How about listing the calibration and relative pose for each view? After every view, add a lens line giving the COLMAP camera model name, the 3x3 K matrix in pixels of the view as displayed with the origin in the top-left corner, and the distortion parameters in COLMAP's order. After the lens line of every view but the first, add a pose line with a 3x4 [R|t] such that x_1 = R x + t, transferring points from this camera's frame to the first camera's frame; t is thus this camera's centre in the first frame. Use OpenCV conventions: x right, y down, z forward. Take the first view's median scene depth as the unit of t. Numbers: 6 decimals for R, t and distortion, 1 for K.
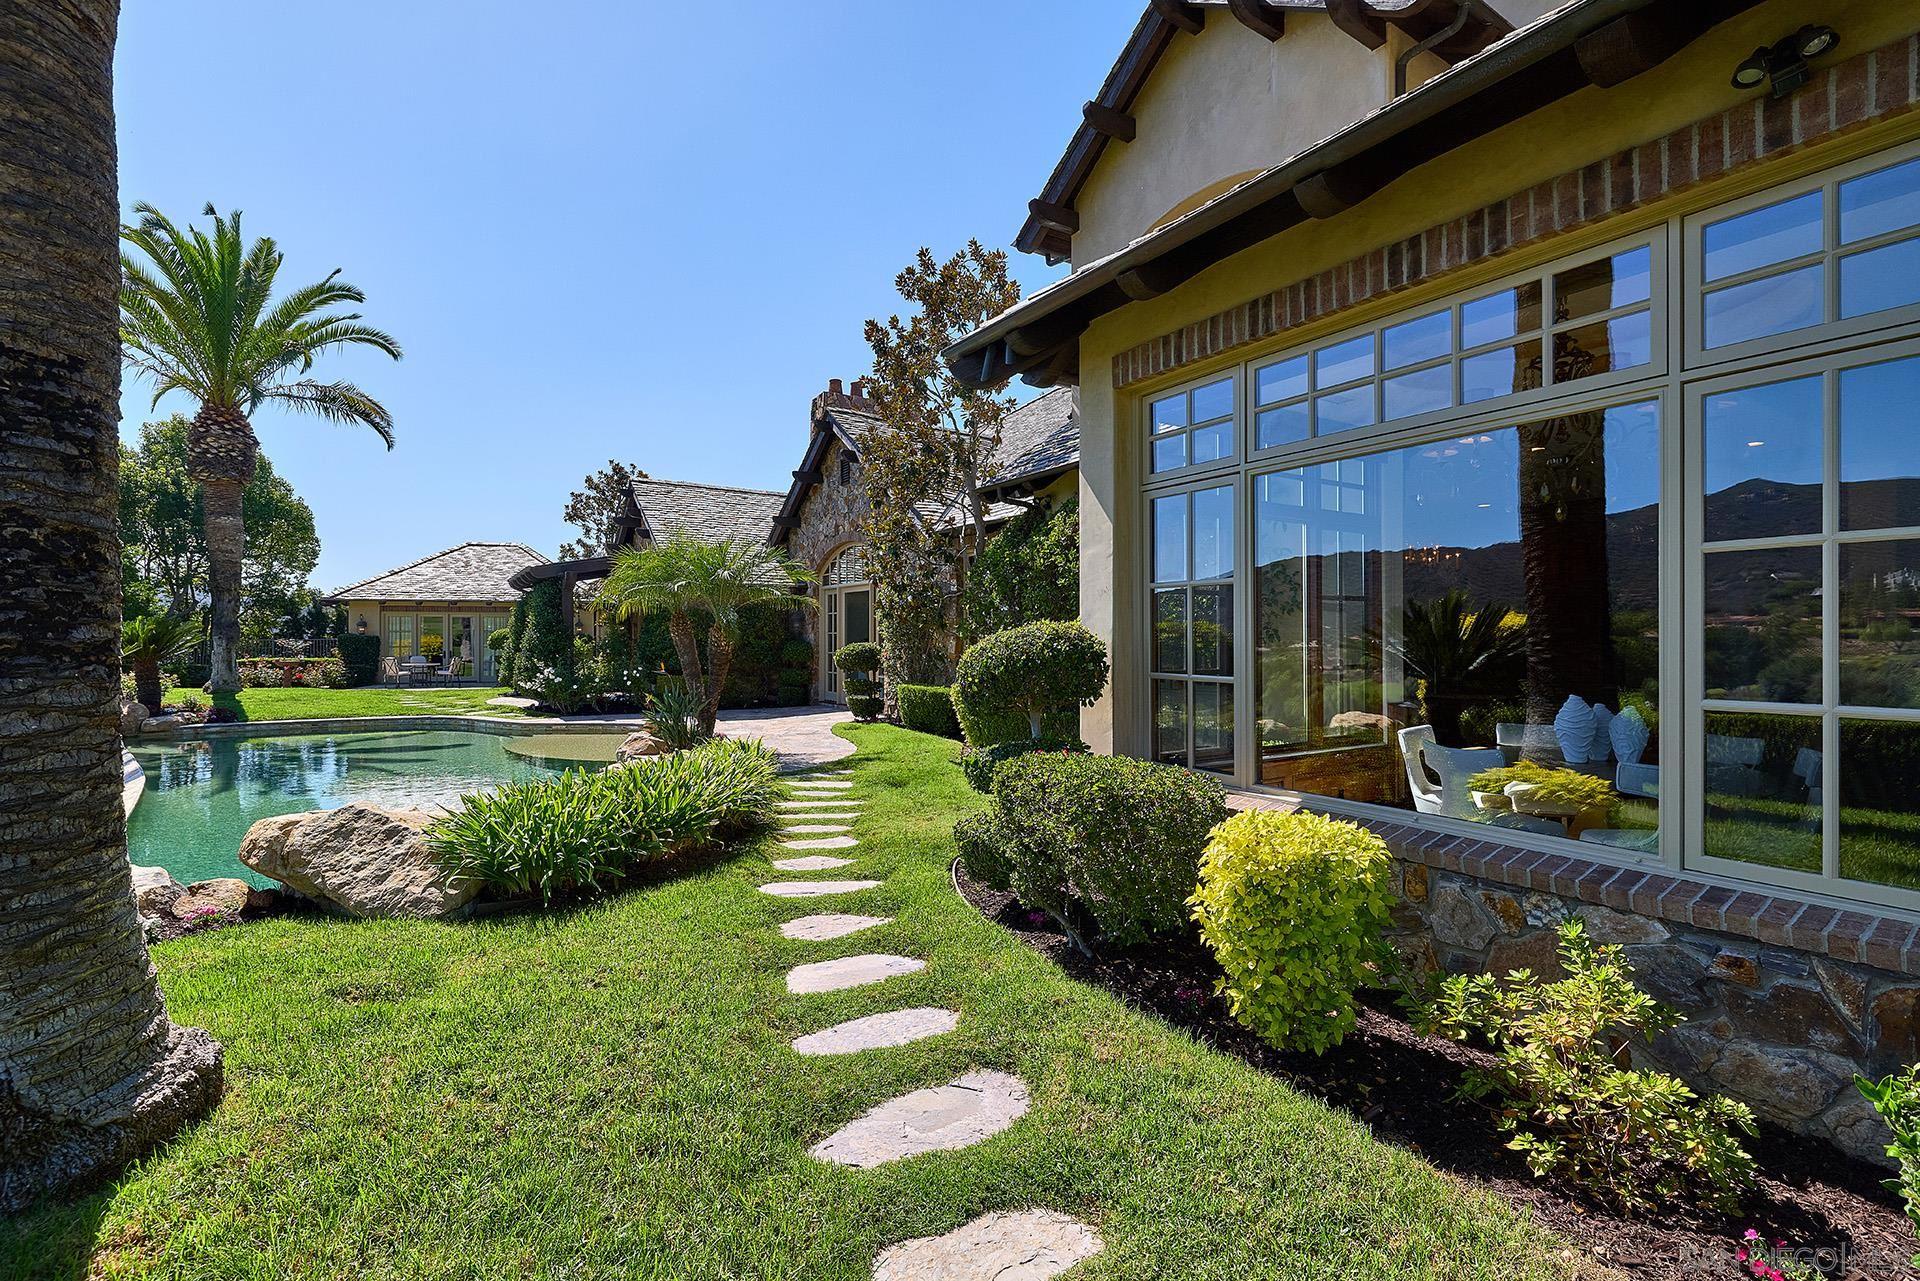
lens RADIAL K [[835.8, 0, 950.0], [0, 835.8, 631.8], [0, 0, 1]] dist [0.018838, 0.000095]
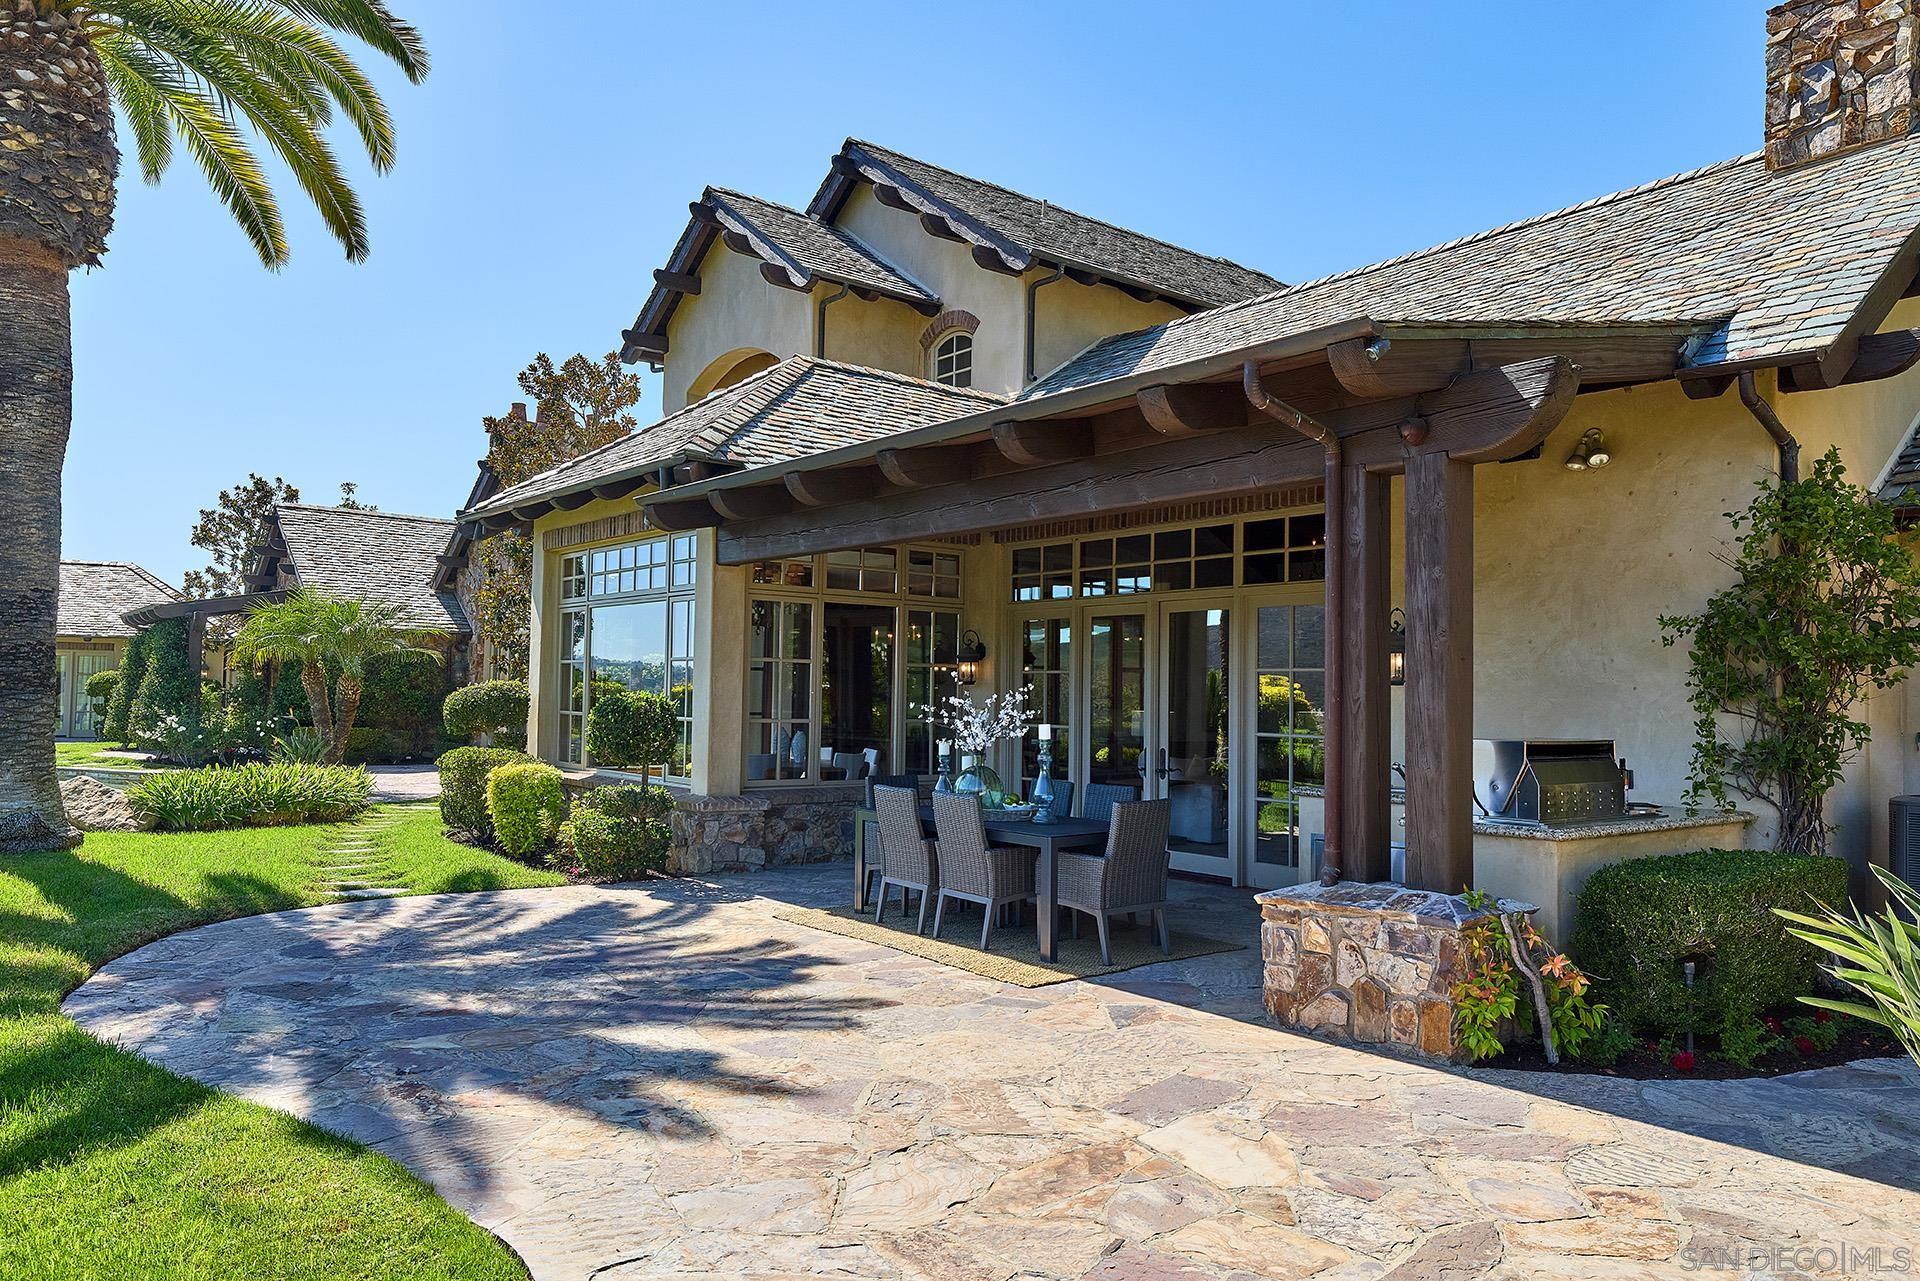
lens RADIAL K [[1290.3, 0, 965.2], [0, 1290.3, 650.7], [0, 0, 1]] dist [0.000622, -0.003253]
pose [[0.992369, 0.022654, 0.121202, 0.193359], [-0.019180, 0.999373, -0.029757, -0.003121], [-0.121801, 0.027205, 0.992182, -0.464823]]
